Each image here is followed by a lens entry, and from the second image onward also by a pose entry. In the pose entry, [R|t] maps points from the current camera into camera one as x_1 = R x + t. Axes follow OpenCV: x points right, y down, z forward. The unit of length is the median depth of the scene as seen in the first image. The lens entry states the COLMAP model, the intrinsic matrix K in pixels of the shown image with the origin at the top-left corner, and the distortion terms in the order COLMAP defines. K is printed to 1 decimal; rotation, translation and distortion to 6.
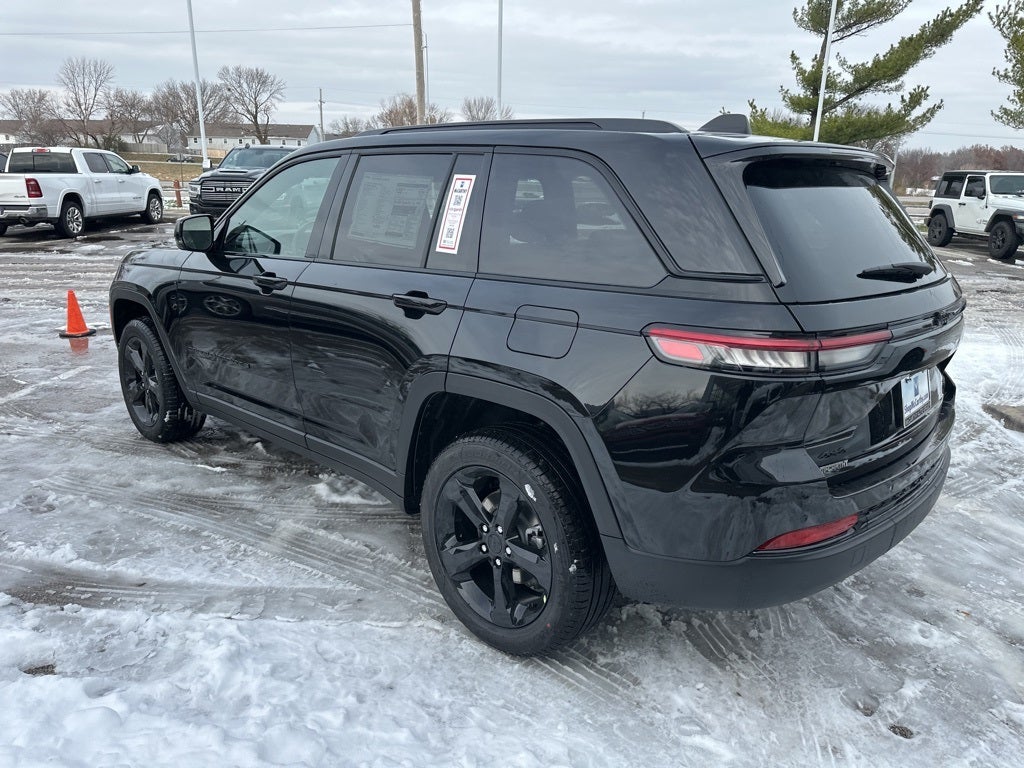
lens RADIAL K [[723.0, 0, 510.1], [0, 723.0, 379.1], [0, 0, 1]] dist [0.033209, -0.039431]
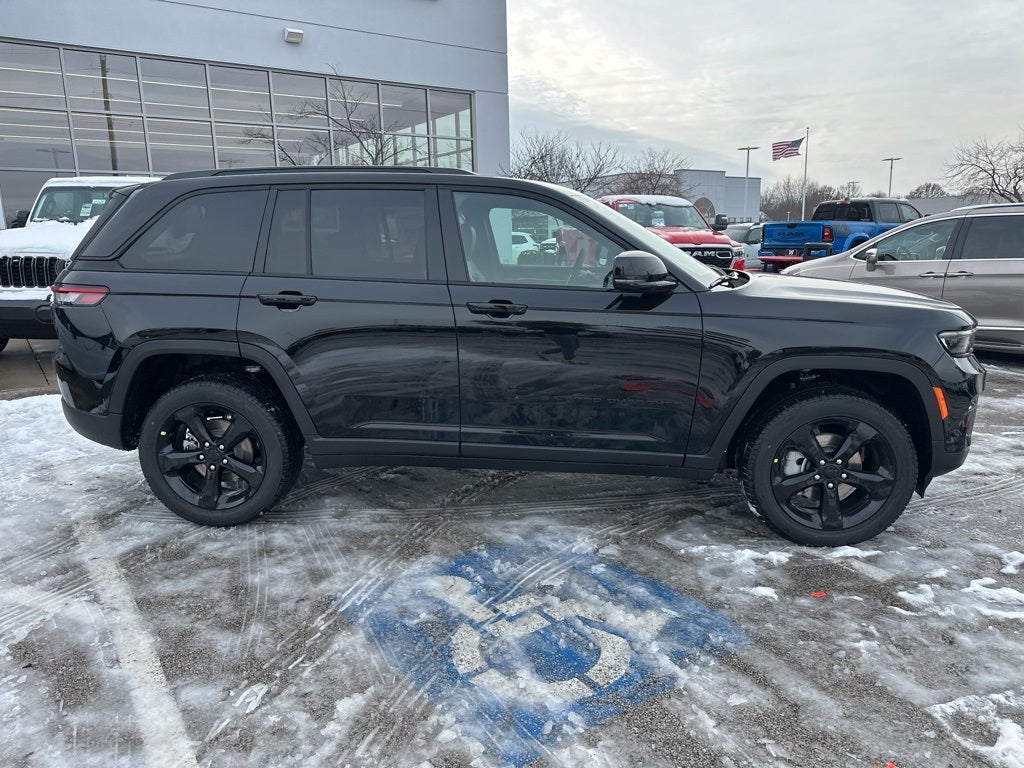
lens RADIAL K [[717.9, 0, 506.5], [0, 717.9, 384.6], [0, 0, 1]] dist [0.033470, -0.039510]
pose [[-0.781385, 0.115912, -0.613190, 0.689742], [-0.175937, 0.901822, 0.394668, -0.538047], [0.598735, 0.416271, -0.684277, 2.136227]]
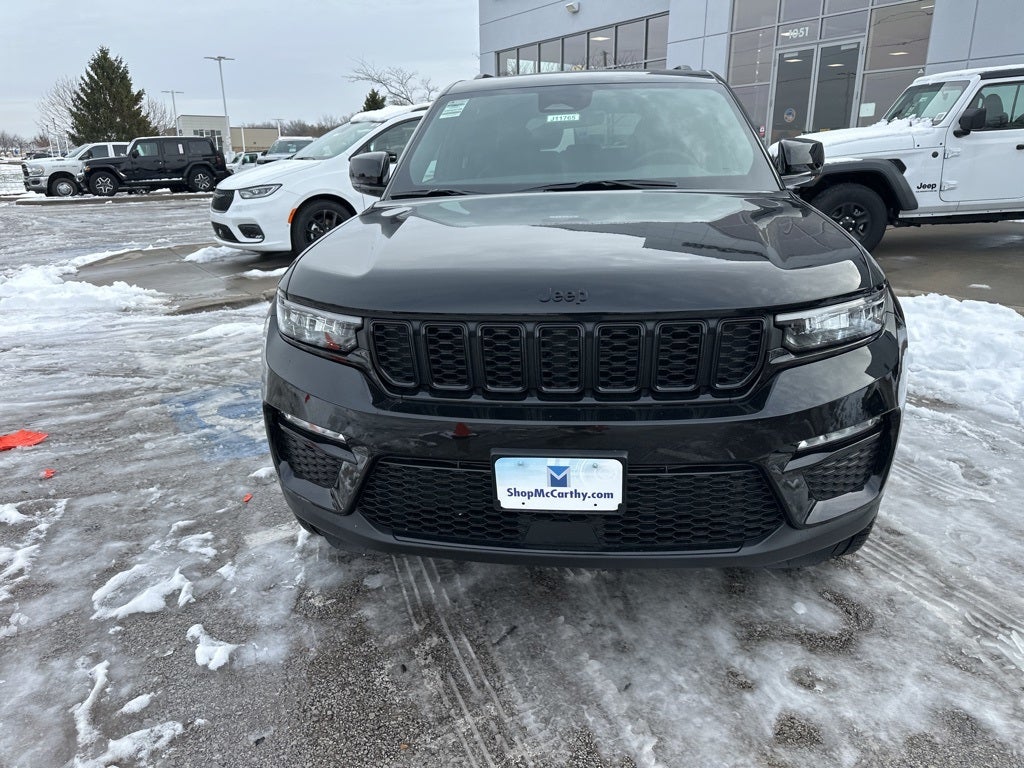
lens RADIAL K [[723.0, 0, 510.1], [0, 723.0, 379.1], [0, 0, 1]] dist [0.033209, -0.039431]
pose [[-0.603989, -0.247350, 0.757638, -1.050890], [0.221498, 0.861076, 0.457697, -0.499242], [-0.765595, 0.444259, -0.465293, 1.965604]]
